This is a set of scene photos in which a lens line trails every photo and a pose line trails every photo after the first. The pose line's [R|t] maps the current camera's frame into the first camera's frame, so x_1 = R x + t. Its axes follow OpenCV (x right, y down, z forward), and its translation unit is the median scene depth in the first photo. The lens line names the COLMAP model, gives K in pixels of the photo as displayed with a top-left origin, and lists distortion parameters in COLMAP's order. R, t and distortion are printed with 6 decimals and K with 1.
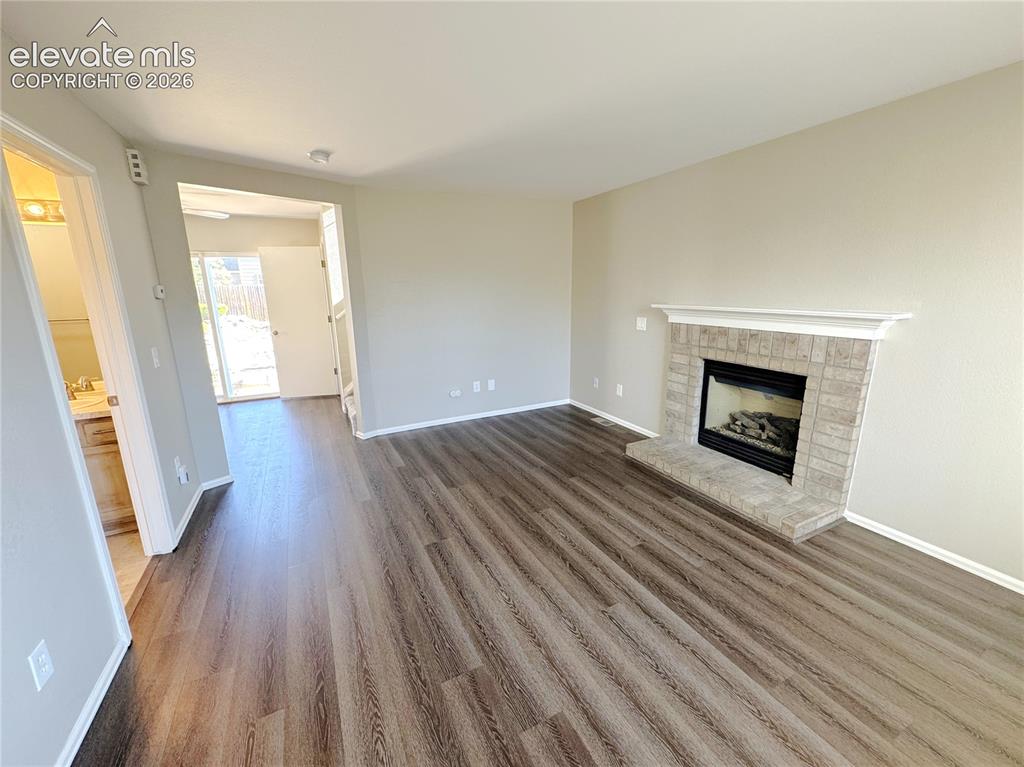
lens RADIAL K [[414.9, 0, 516.6], [0, 414.9, 380.8], [0, 0, 1]] dist [-0.003043, 0.000273]
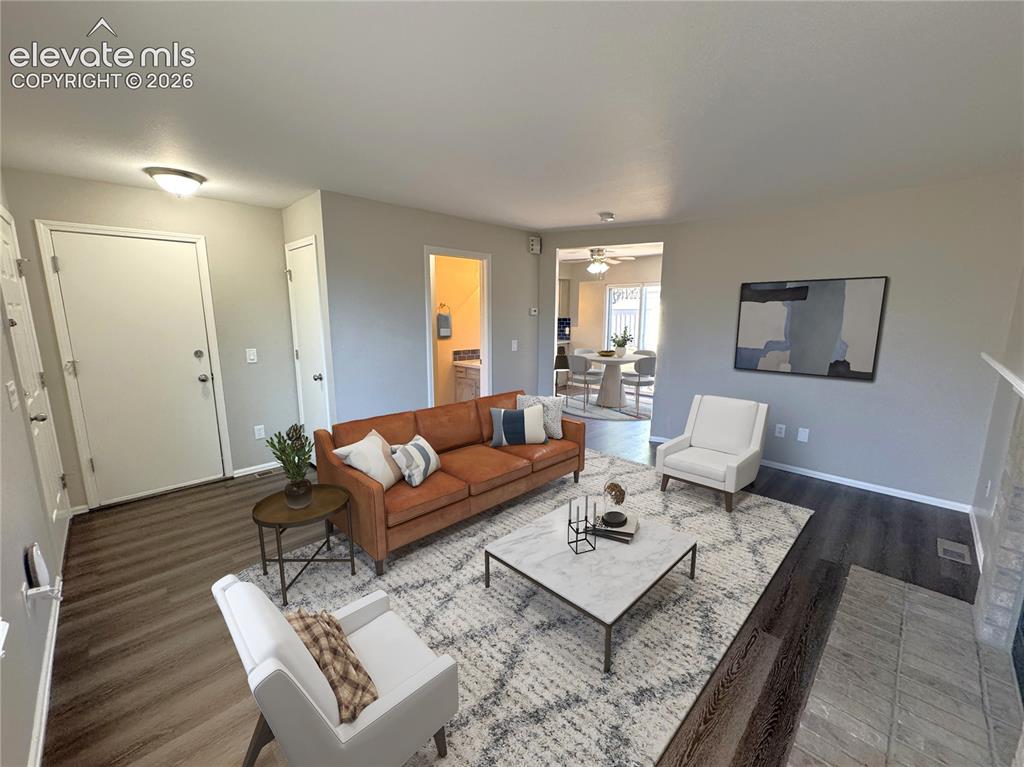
lens RADIAL K [[414.9, 0, 510.2], [0, 414.9, 382.3], [0, 0, 1]] dist [-0.003043, 0.000273]
pose [[0.305658, 0.178603, -0.935240, 0.712465], [-0.217345, 0.969404, 0.114094, -0.082766], [0.927003, 0.168396, 0.335125, 0.289793]]
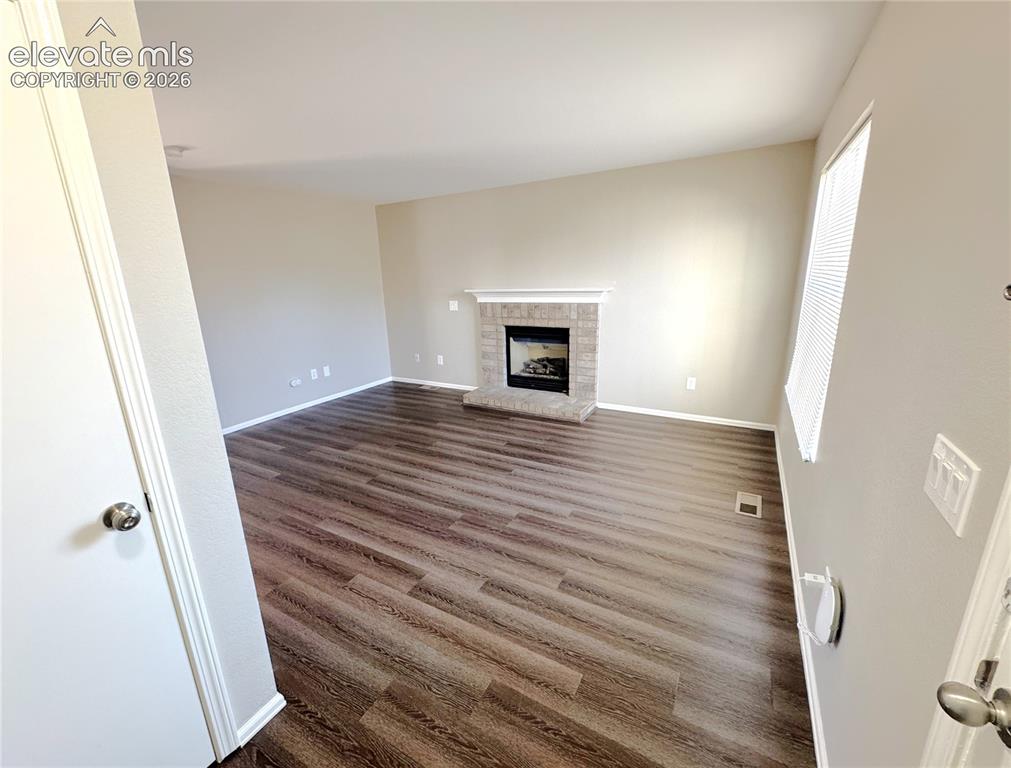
lens RADIAL K [[419.1, 0, 497.6], [0, 419.1, 383.6], [0, 0, 1]] dist [-0.019839, -0.000089]
pose [[0.838044, -0.149227, 0.524799, -0.380612], [0.140061, 0.988477, 0.057412, 0.060157], [-0.527319, 0.025390, 0.849288, -0.228078]]
